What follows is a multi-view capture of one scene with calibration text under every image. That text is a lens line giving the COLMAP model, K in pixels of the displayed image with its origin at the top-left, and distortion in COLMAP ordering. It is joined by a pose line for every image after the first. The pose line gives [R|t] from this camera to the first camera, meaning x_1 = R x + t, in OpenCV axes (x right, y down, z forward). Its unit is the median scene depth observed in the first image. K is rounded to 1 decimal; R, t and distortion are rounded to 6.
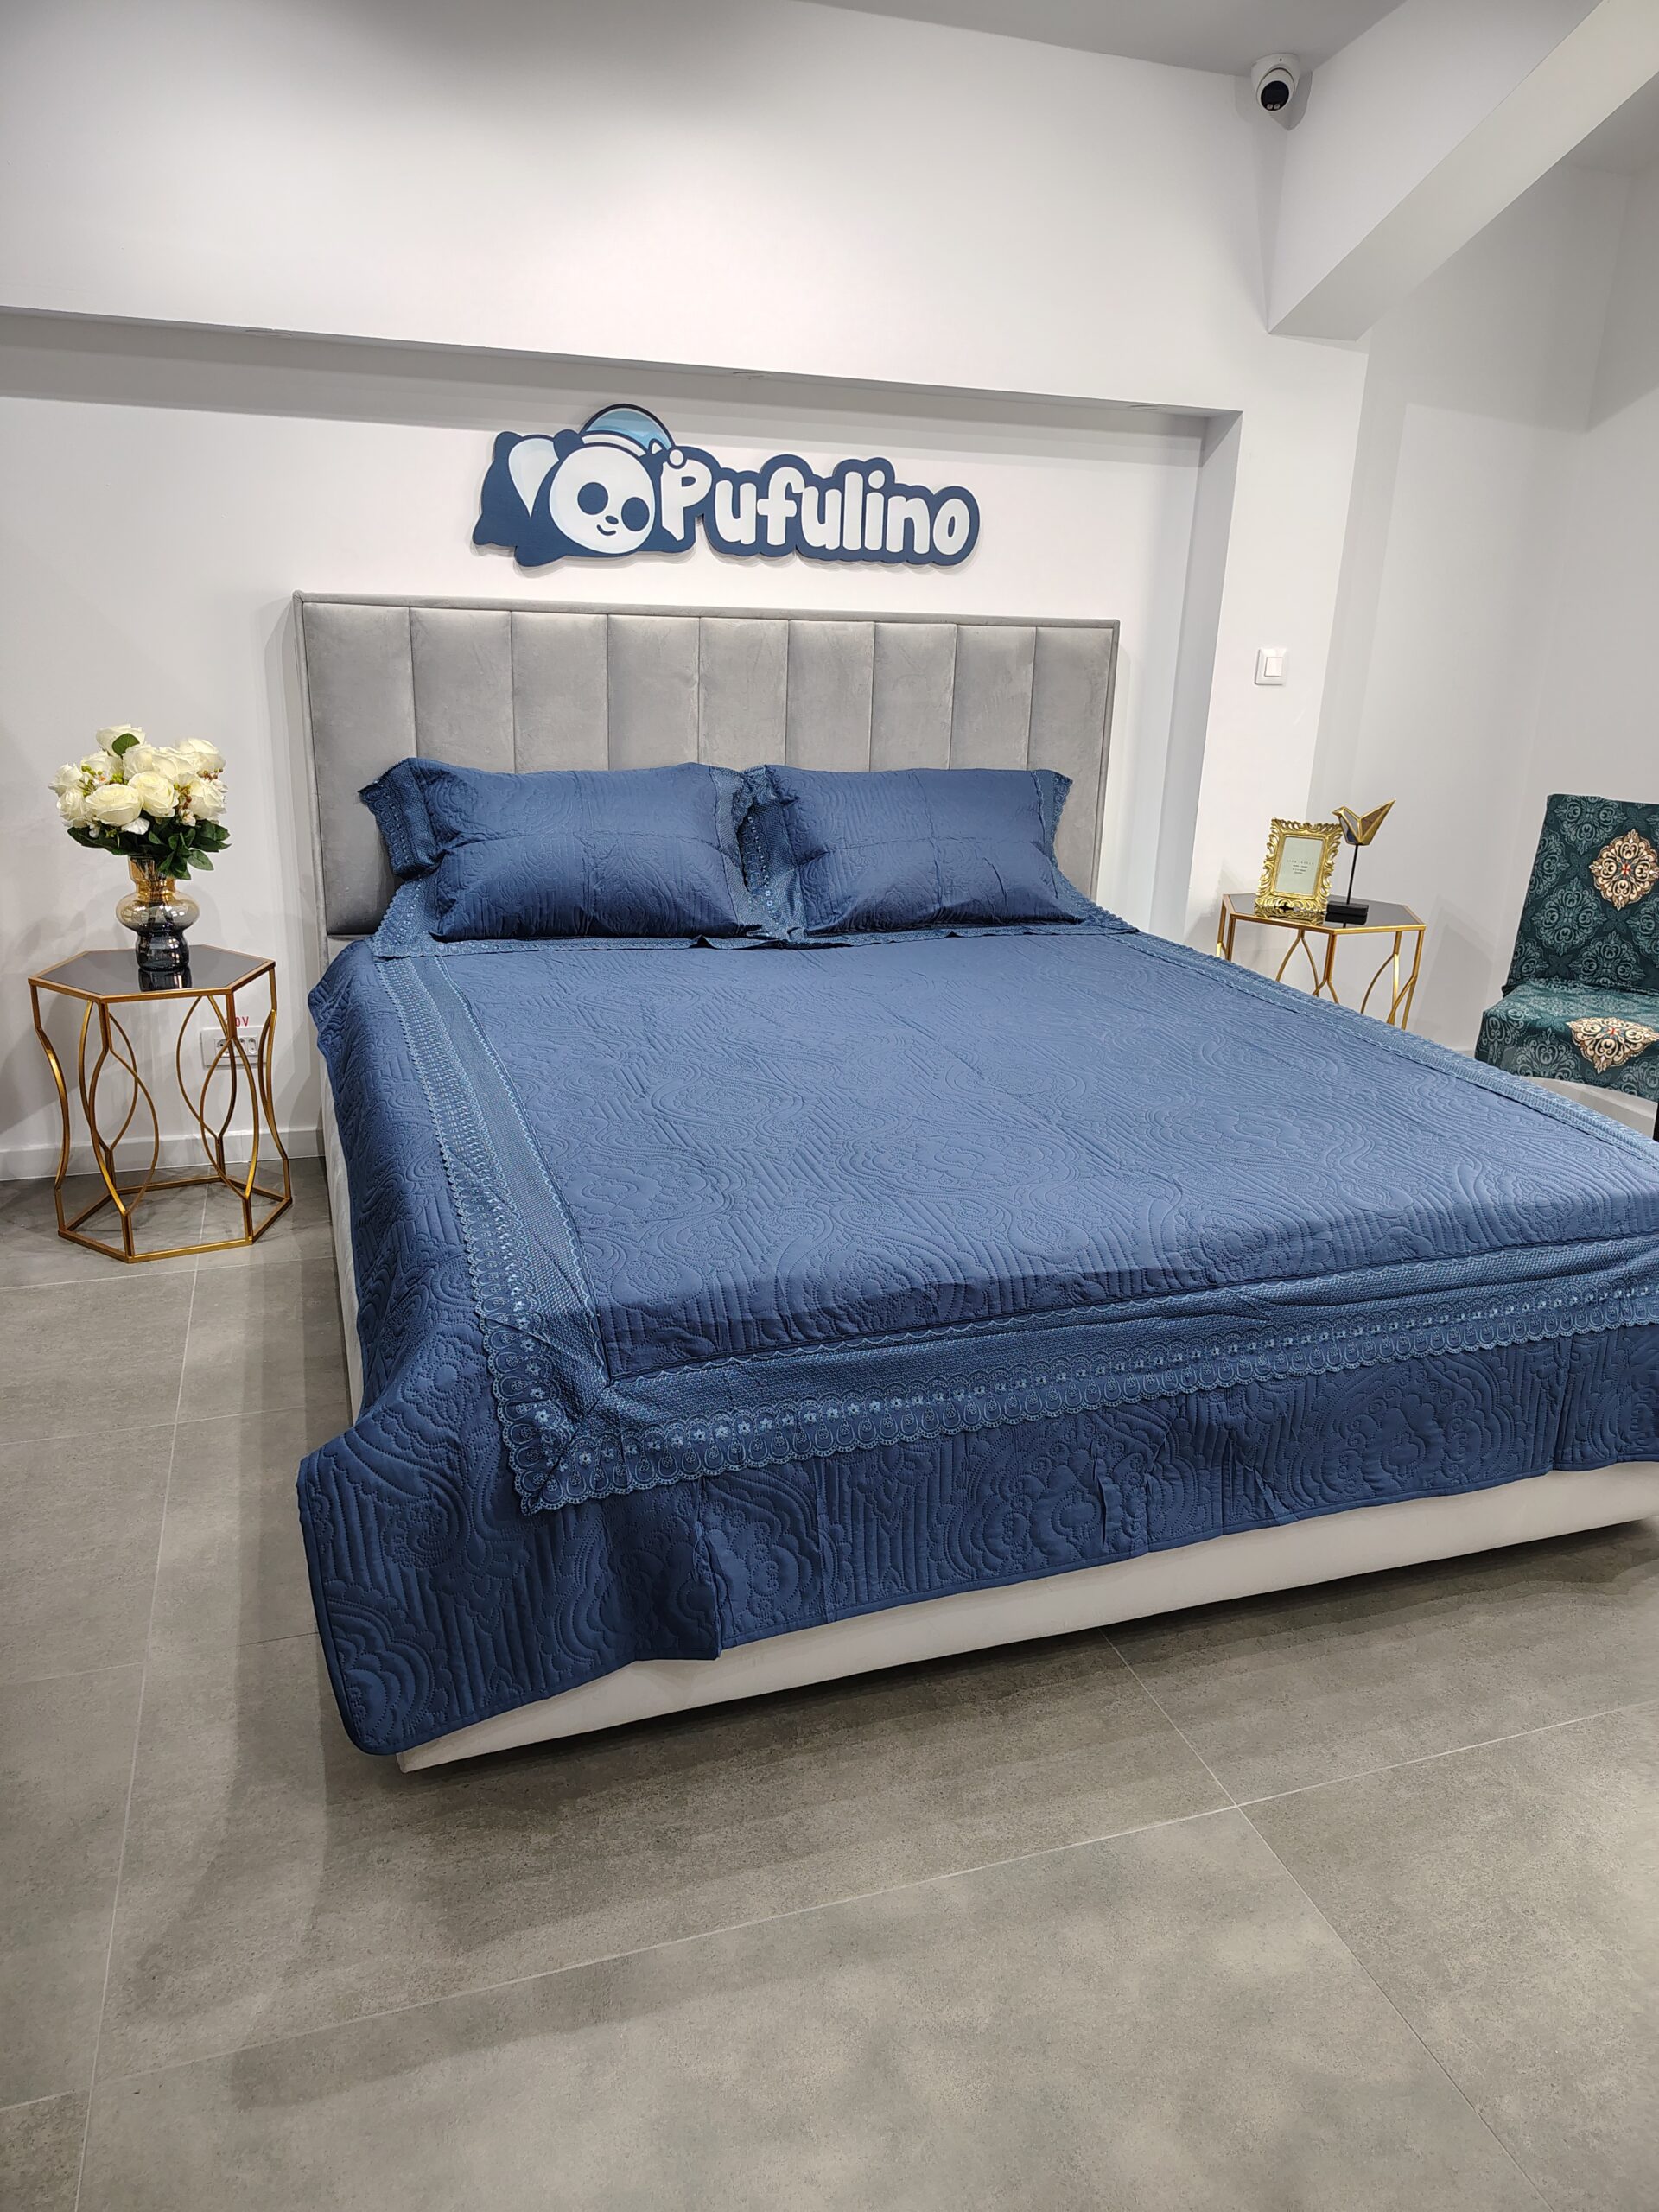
lens RADIAL K [[1525.8, 0, 820.5], [0, 1525.8, 1096.5], [0, 0, 1]] dist [0.038941, -0.049433]
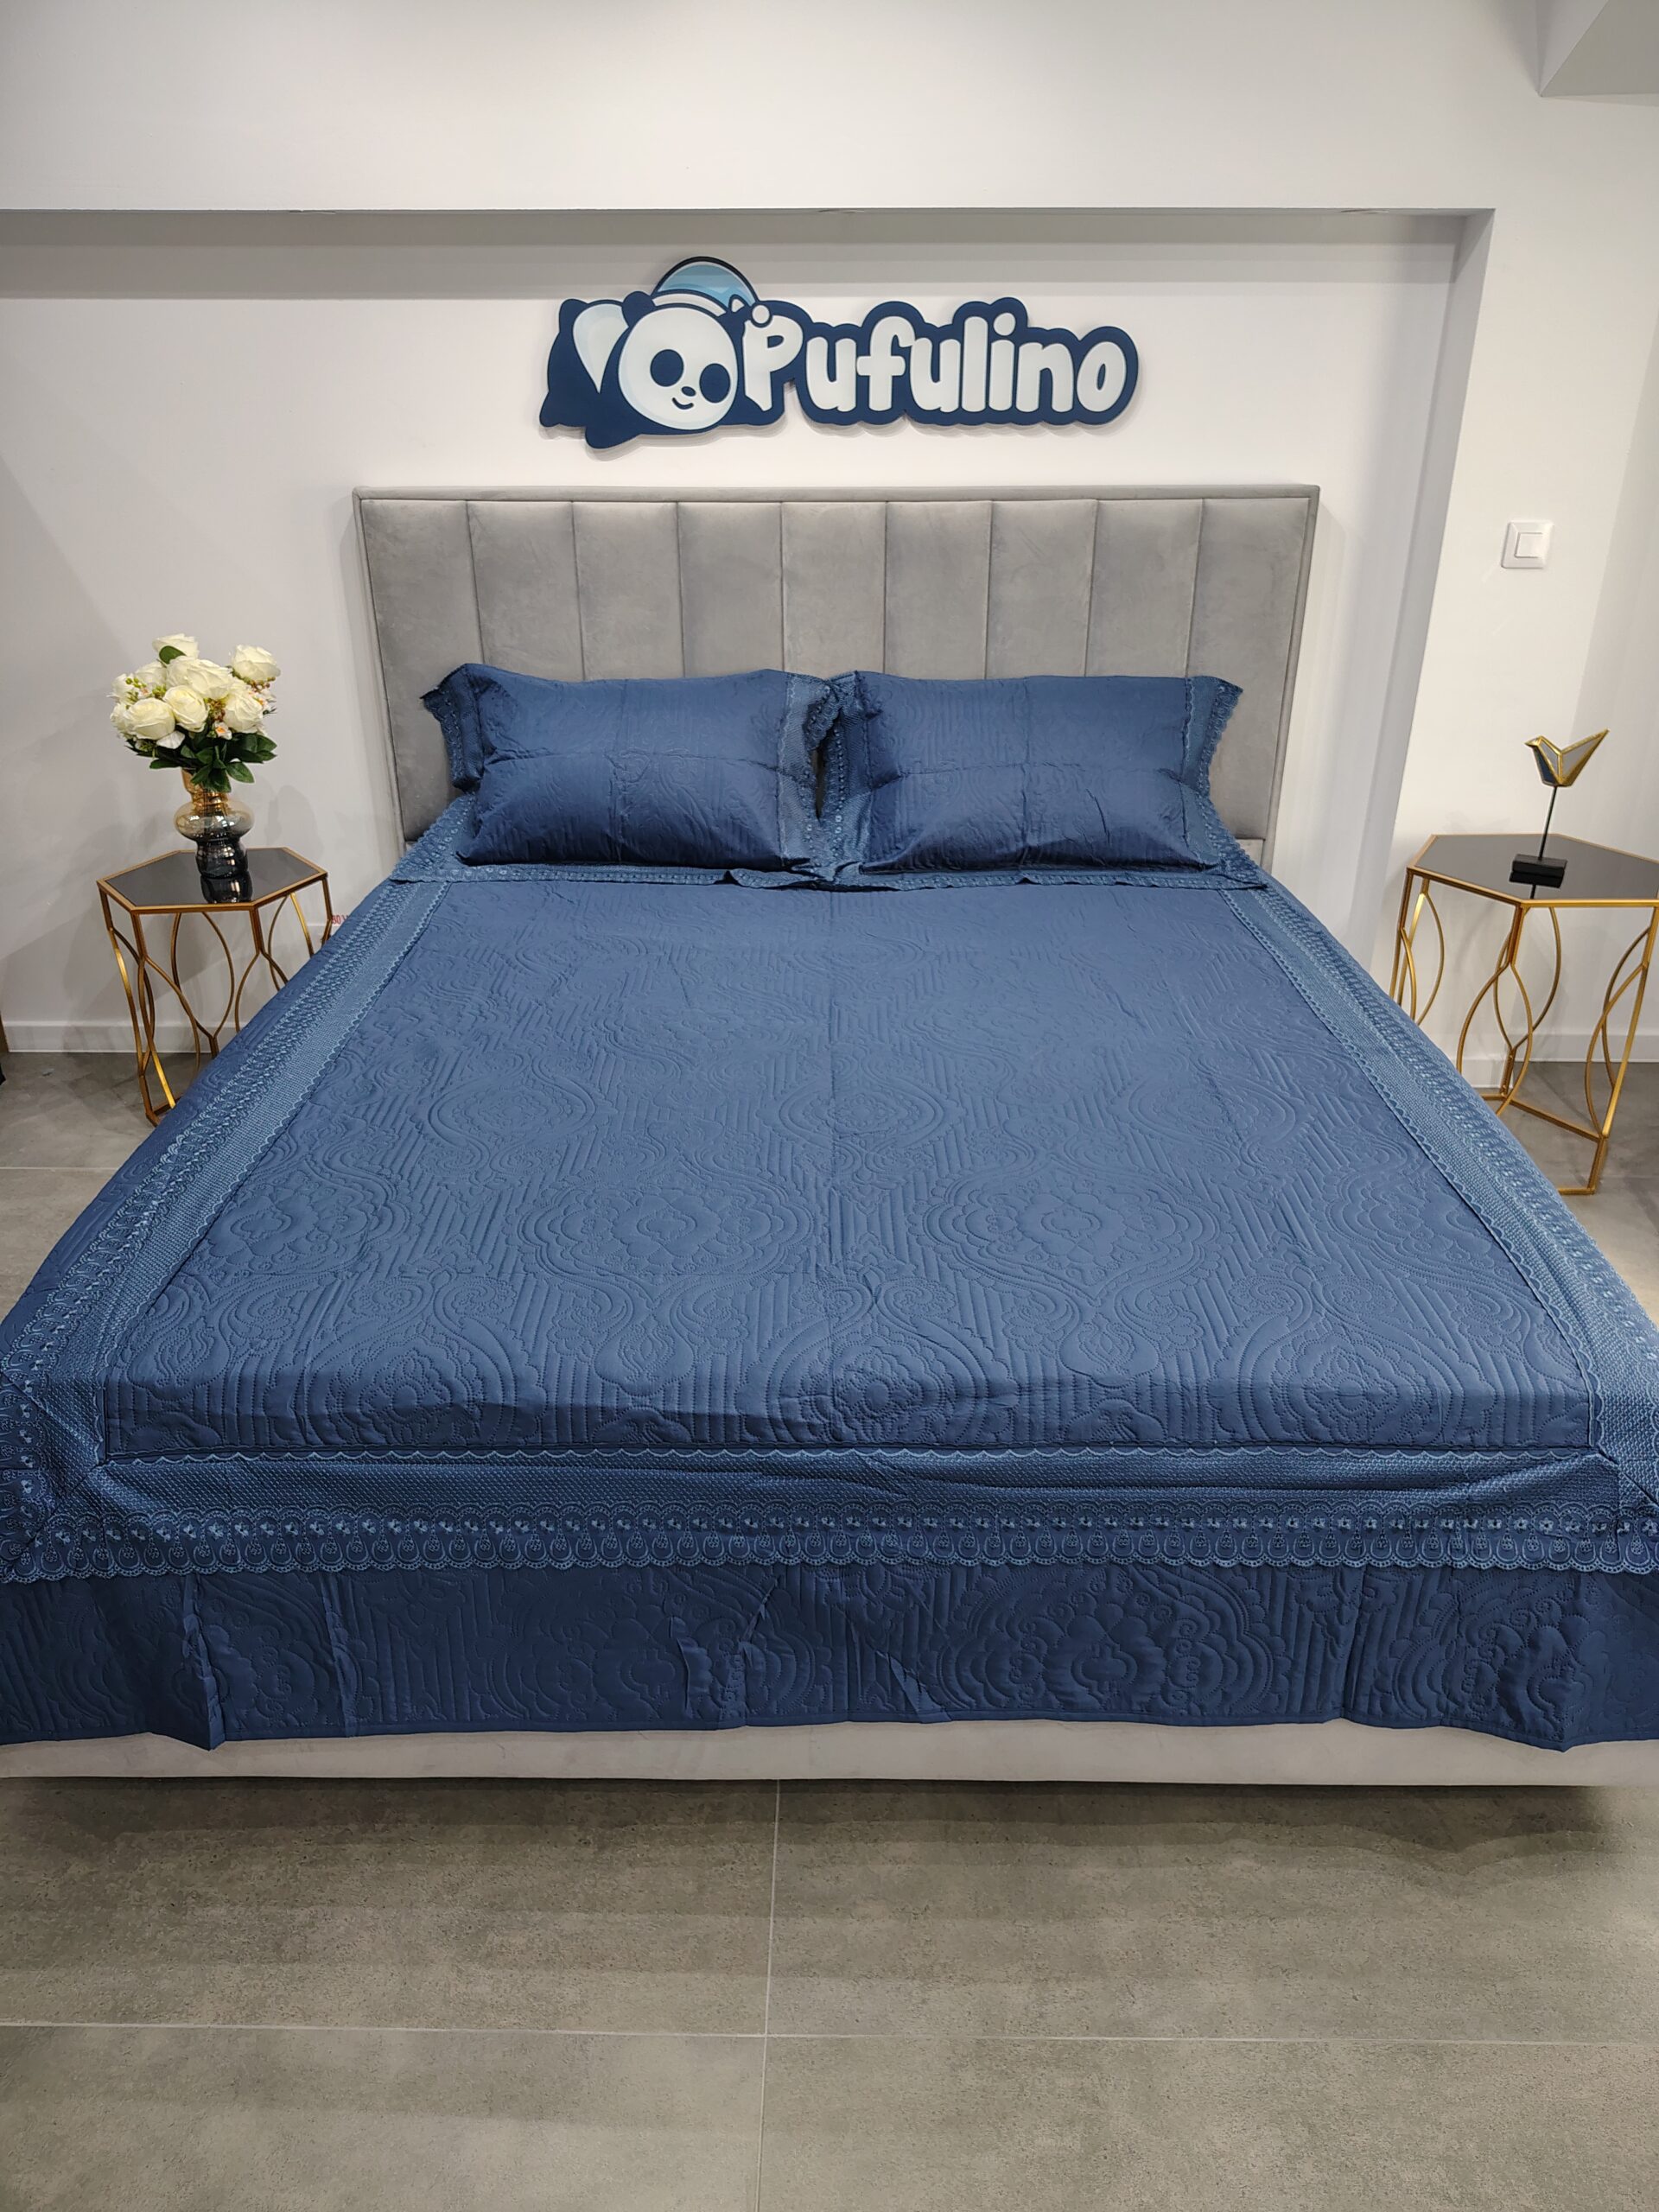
lens RADIAL K [[1525.8, 0, 826.7], [0, 1525.8, 1109.1], [0, 0, 1]] dist [0.038941, -0.049433]
pose [[0.942249, 0.113195, -0.315204, 0.271769], [-0.070460, 0.987088, 0.143853, -0.095886], [0.327418, -0.113336, 0.938058, 0.134346]]
